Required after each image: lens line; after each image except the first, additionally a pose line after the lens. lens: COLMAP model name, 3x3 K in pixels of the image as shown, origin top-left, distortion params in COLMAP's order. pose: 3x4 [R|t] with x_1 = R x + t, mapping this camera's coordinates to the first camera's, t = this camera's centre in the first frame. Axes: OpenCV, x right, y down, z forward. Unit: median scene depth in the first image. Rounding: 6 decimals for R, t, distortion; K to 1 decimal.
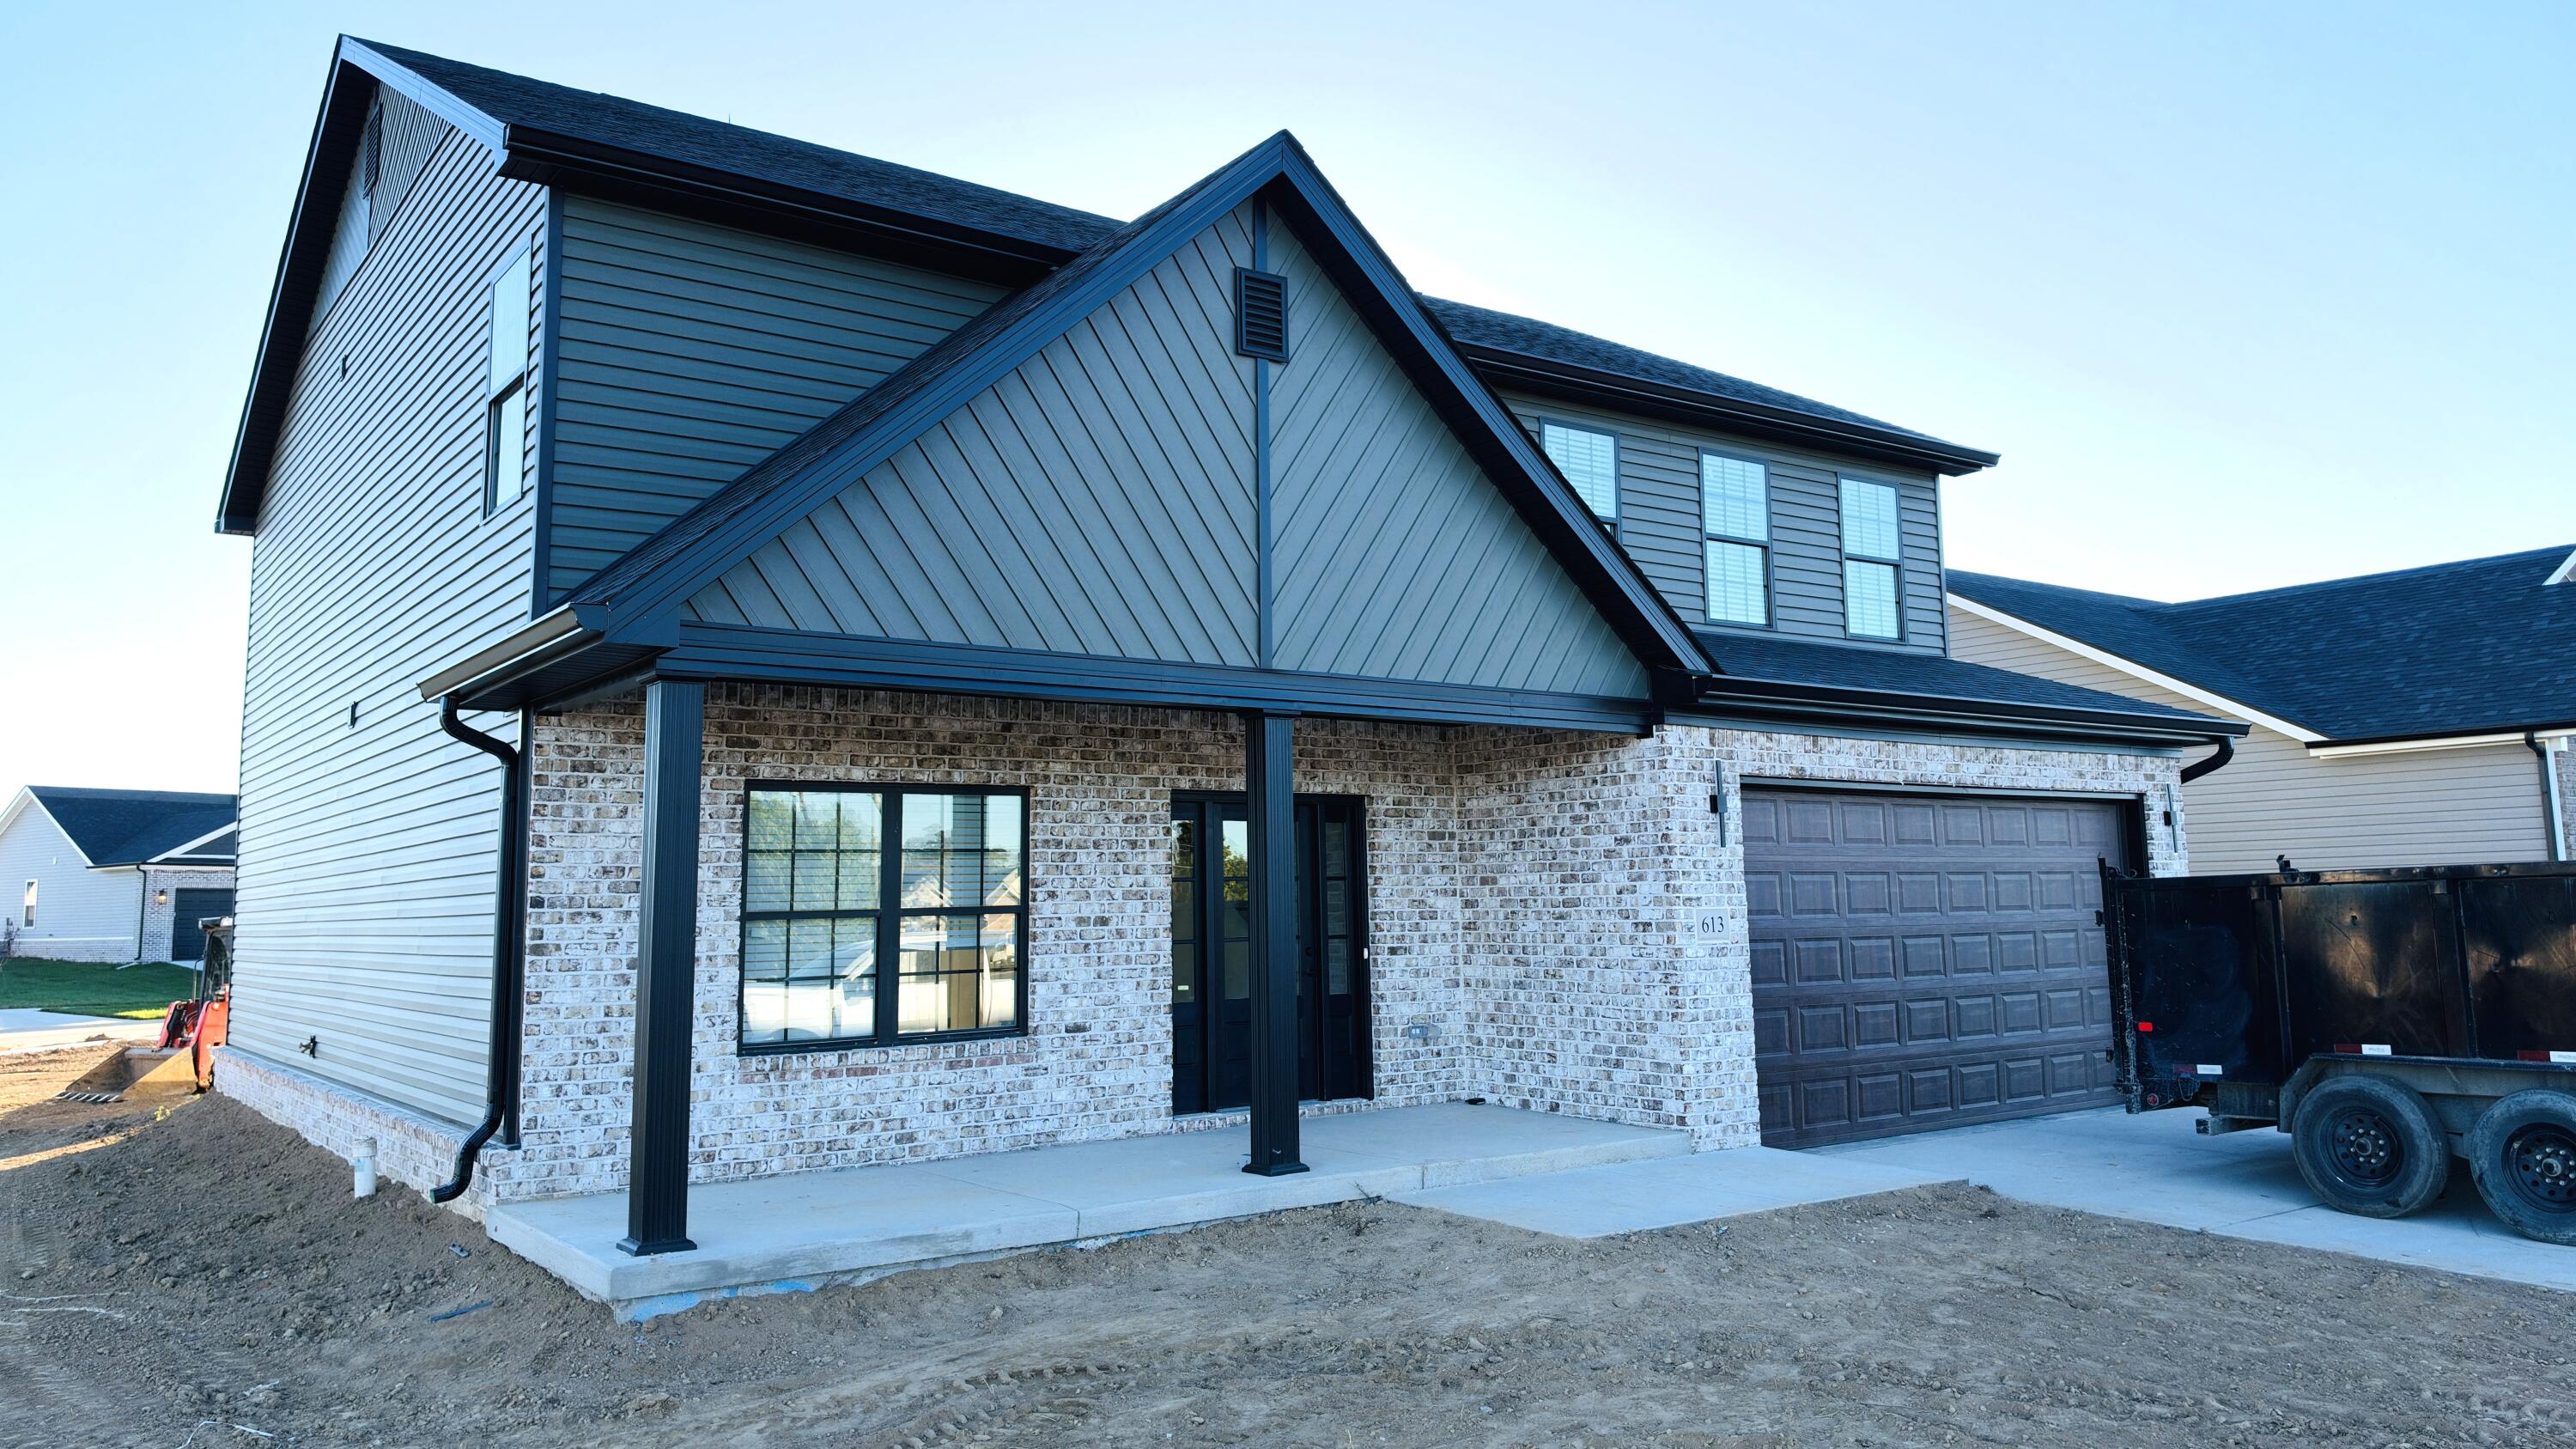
lens RADIAL K [[1856.5, 0, 1291.5], [0, 1856.5, 648.2], [0, 0, 1]] dist [0.252745, -0.668753]
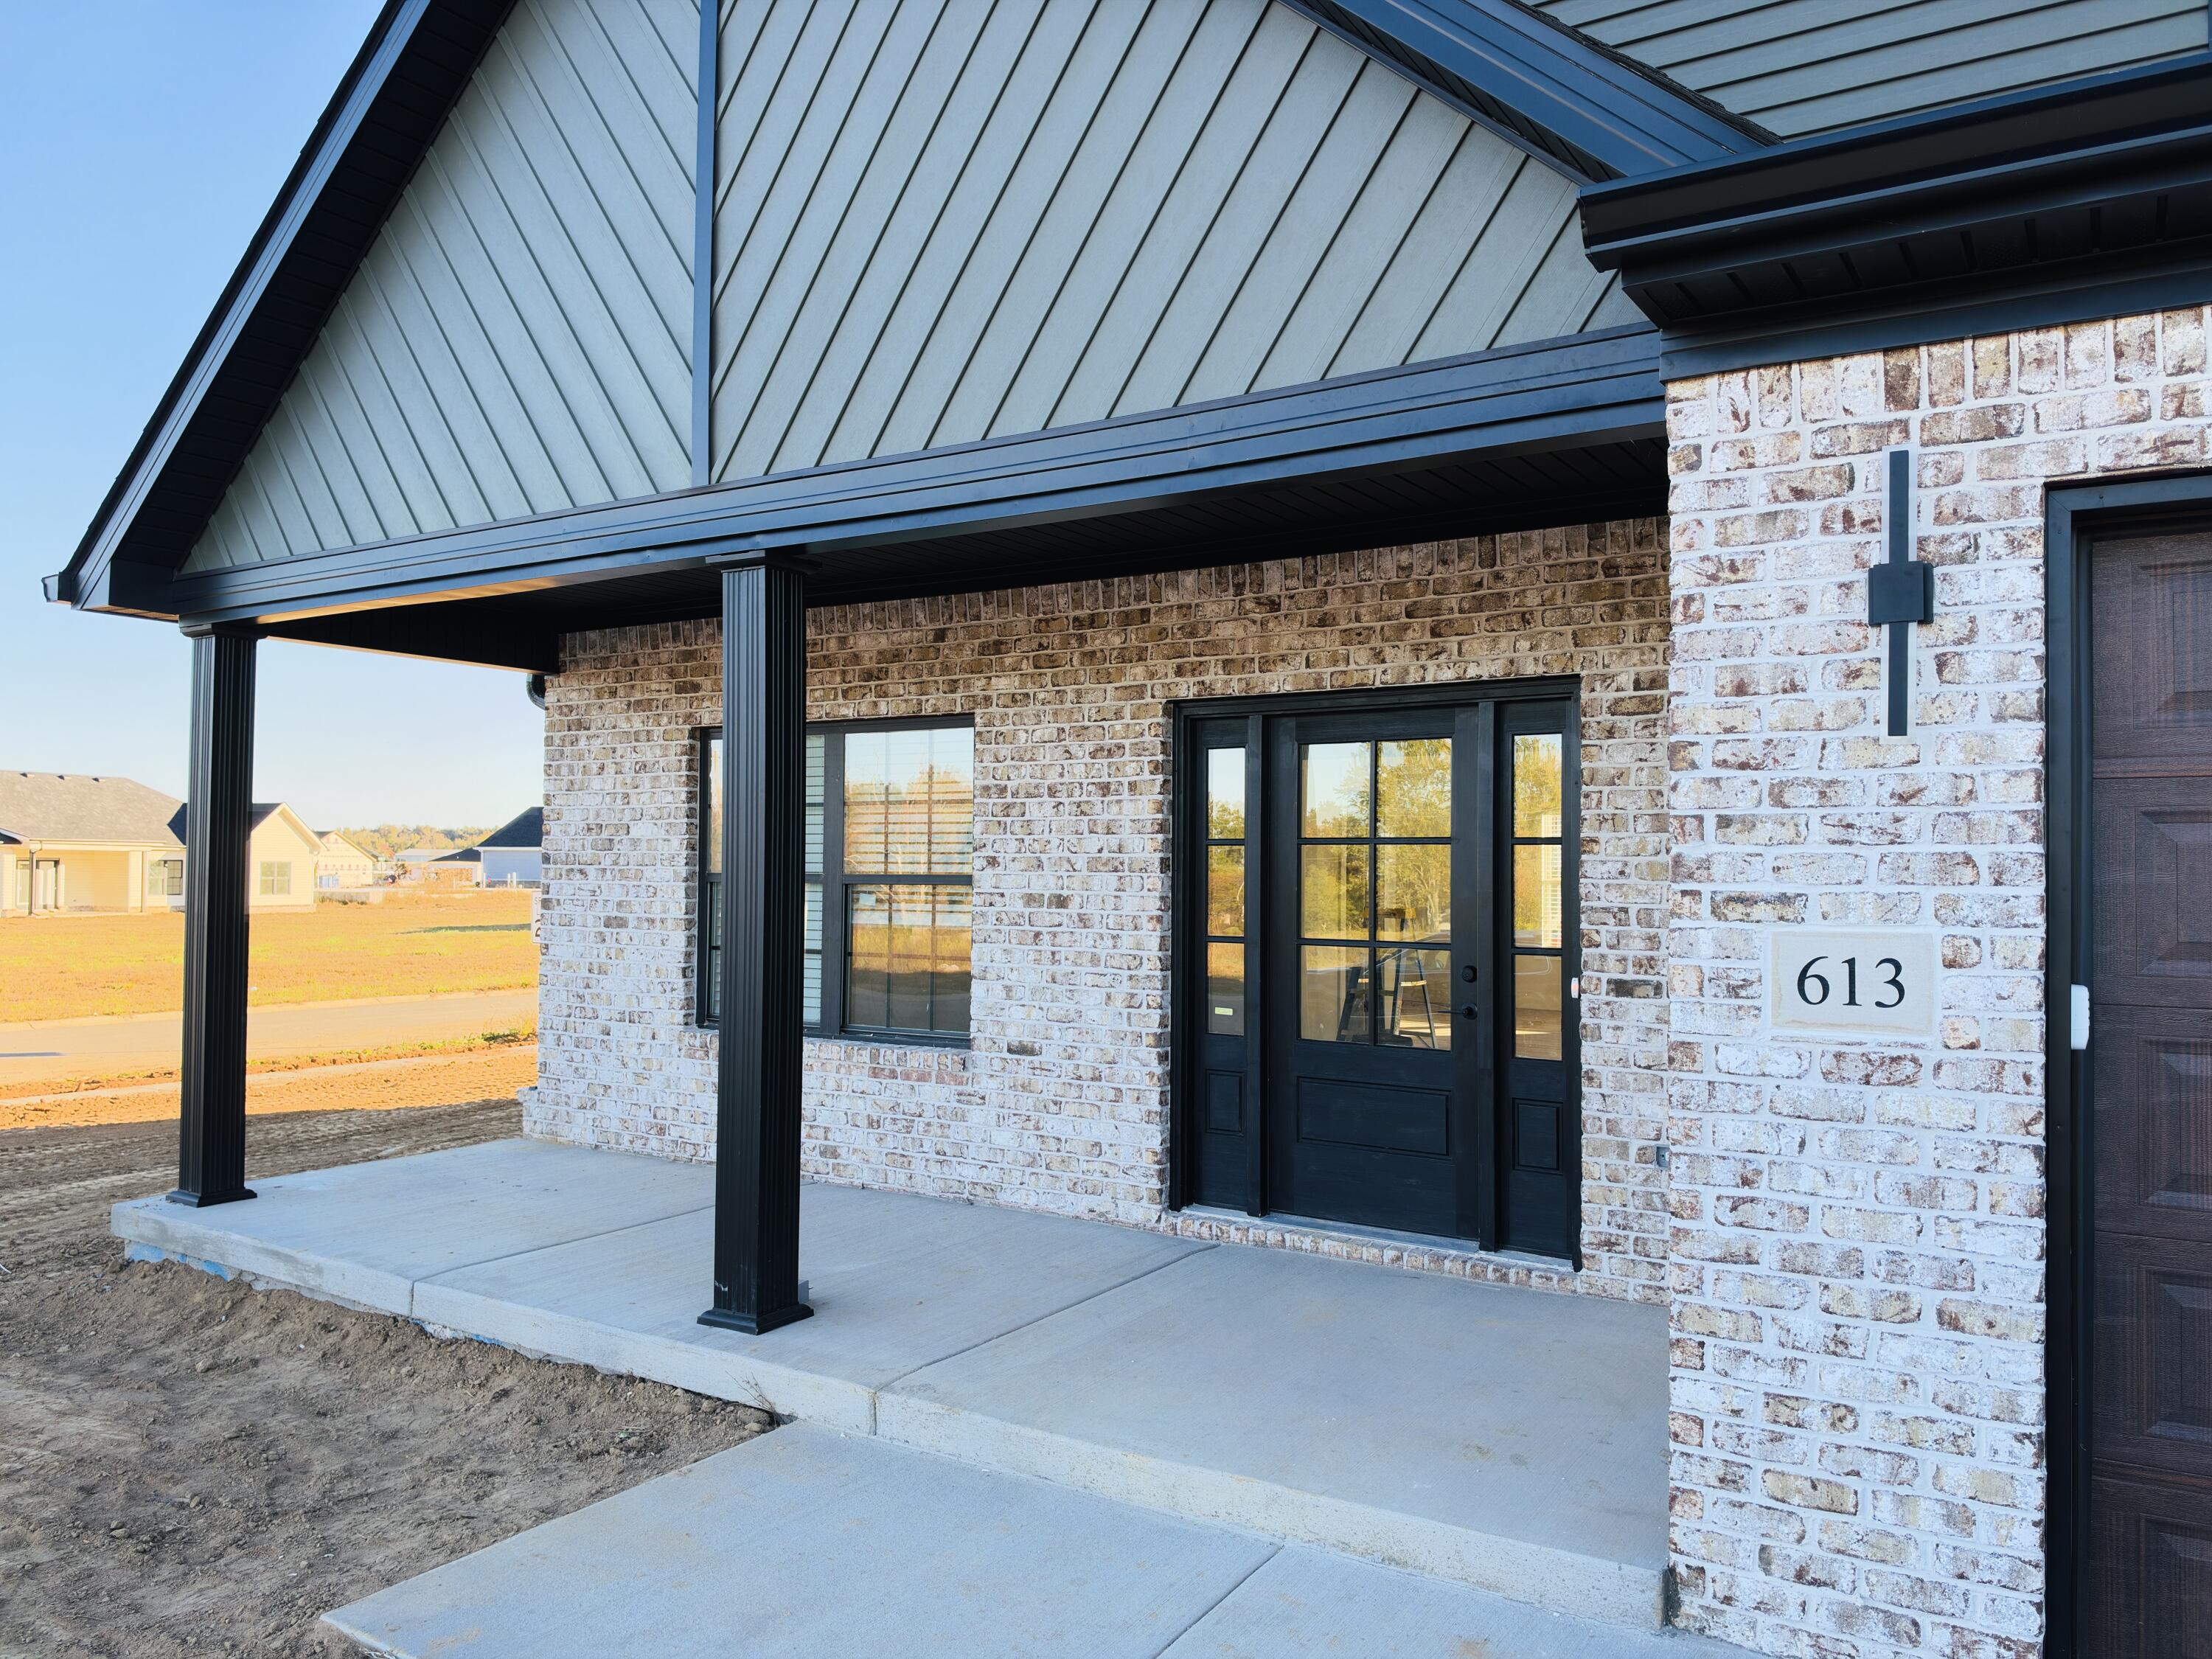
lens RADIAL K [[1625.6, 0, 1140.5], [0, 1625.6, 836.9], [0, 0, 1]] dist [0.243439, -0.414723]
pose [[0.328211, 0.000005, -0.944604, 0.467085], [0.116326, 0.992388, 0.040424, 0.101107], [0.937414, -0.123150, 0.325712, 0.830166]]
